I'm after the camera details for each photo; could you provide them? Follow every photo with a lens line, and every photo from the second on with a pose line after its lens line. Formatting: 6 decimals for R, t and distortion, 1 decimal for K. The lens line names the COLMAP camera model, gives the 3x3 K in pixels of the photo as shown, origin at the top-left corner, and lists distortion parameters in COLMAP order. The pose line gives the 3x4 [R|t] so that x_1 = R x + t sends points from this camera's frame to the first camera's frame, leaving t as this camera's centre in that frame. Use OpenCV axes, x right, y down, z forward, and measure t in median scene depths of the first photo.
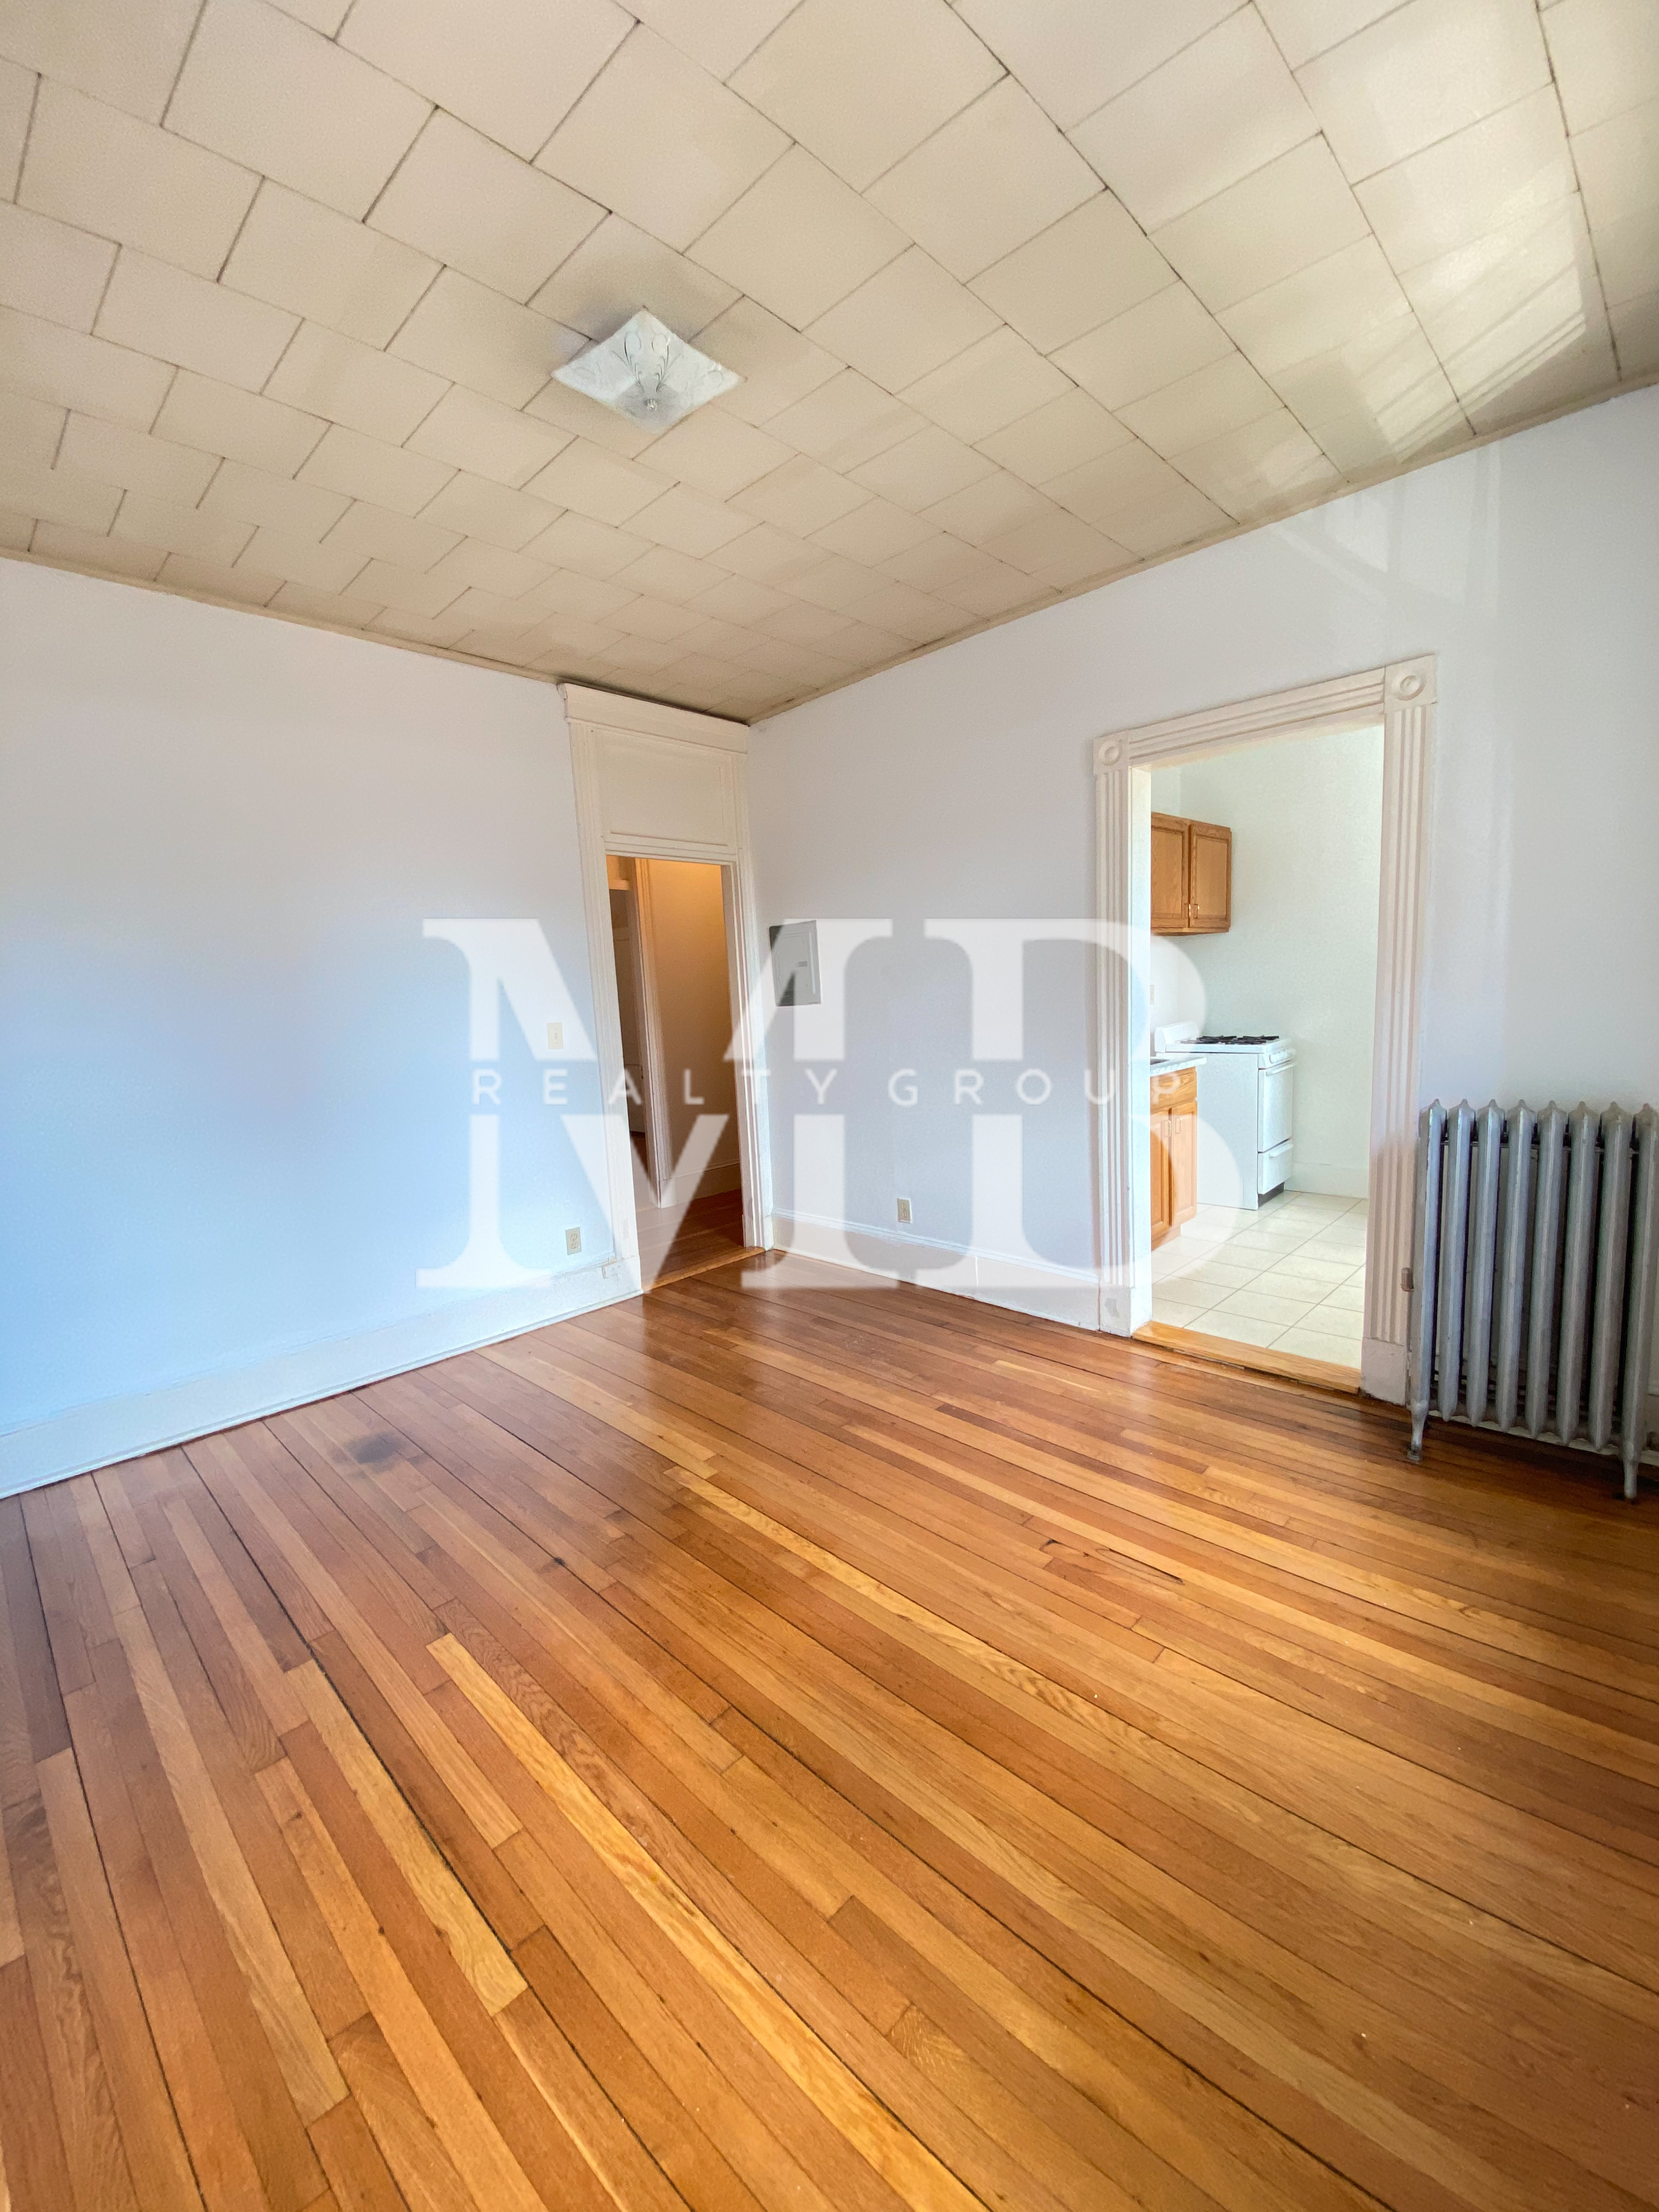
lens RADIAL K [[903.2, 0, 845.5], [0, 903.2, 1095.9], [0, 0, 1]] dist [-0.016784, -0.005330]
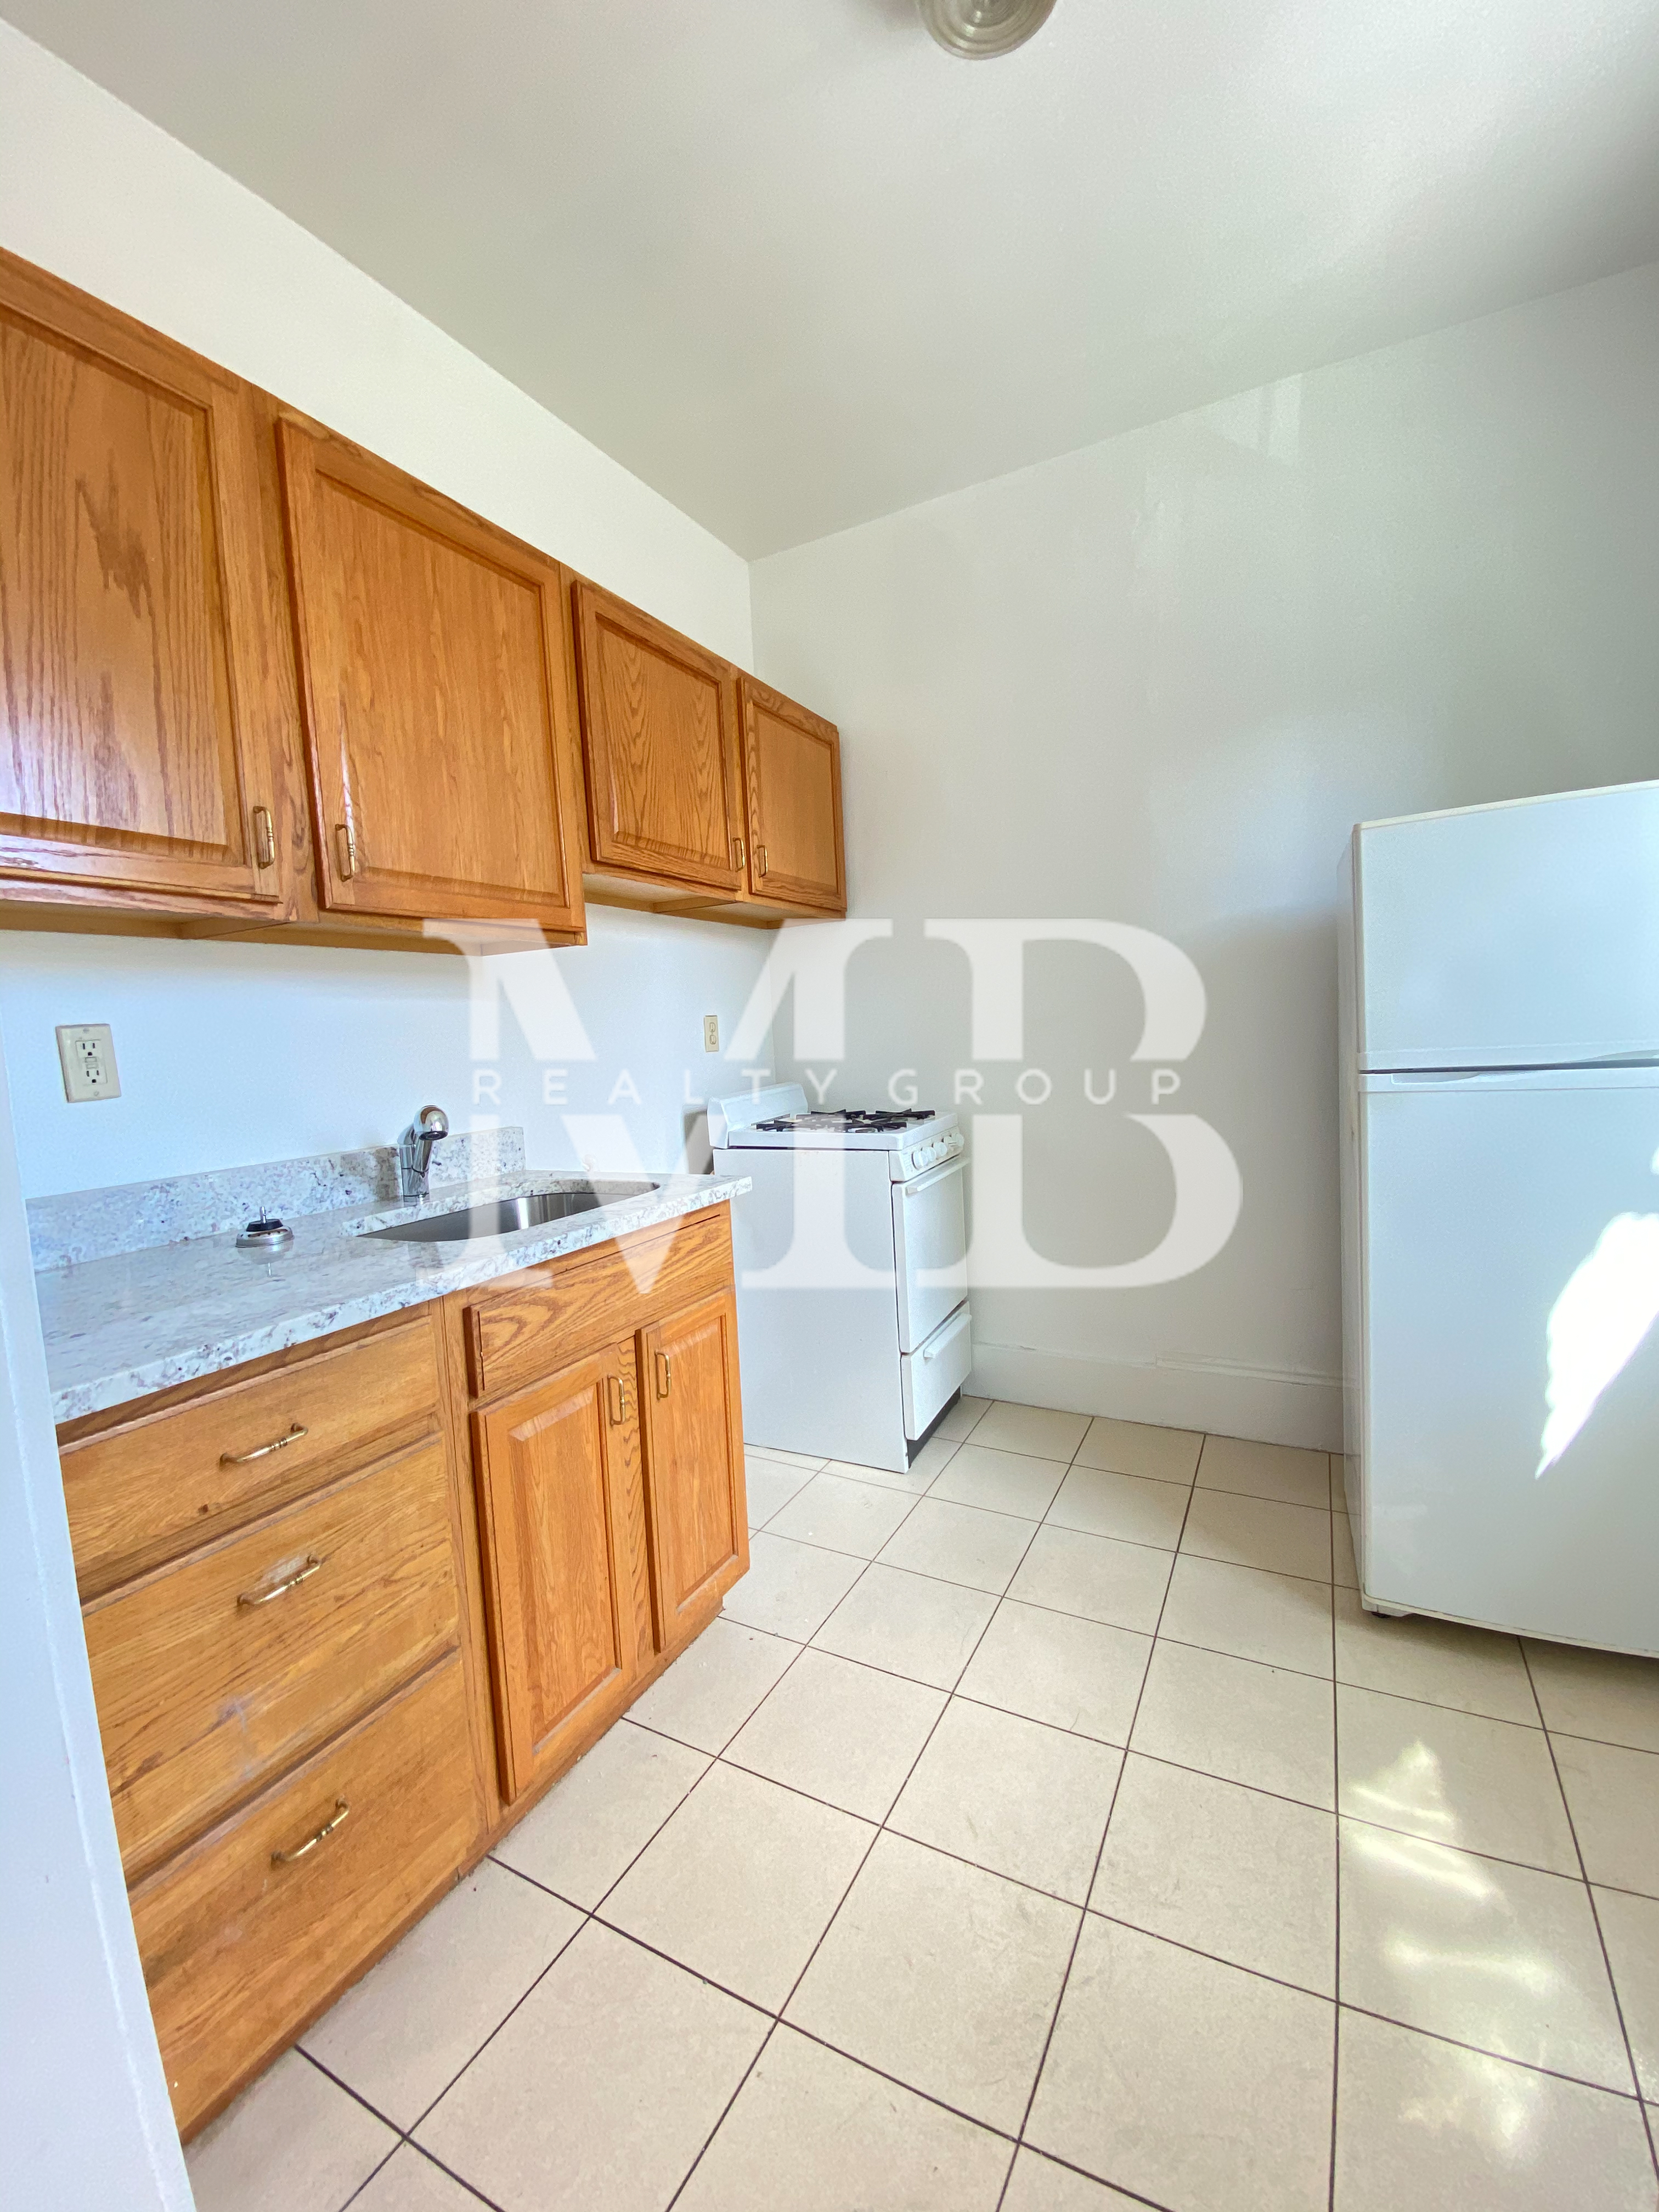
lens RADIAL K [[903.2, 0, 833.9], [0, 903.2, 1102.1], [0, 0, 1]] dist [-0.016784, -0.005330]
pose [[0.963367, -0.023778, 0.267131, 0.292911], [0.041750, 0.997215, -0.061801, -0.042635], [-0.264918, 0.070690, 0.961676, 0.525733]]
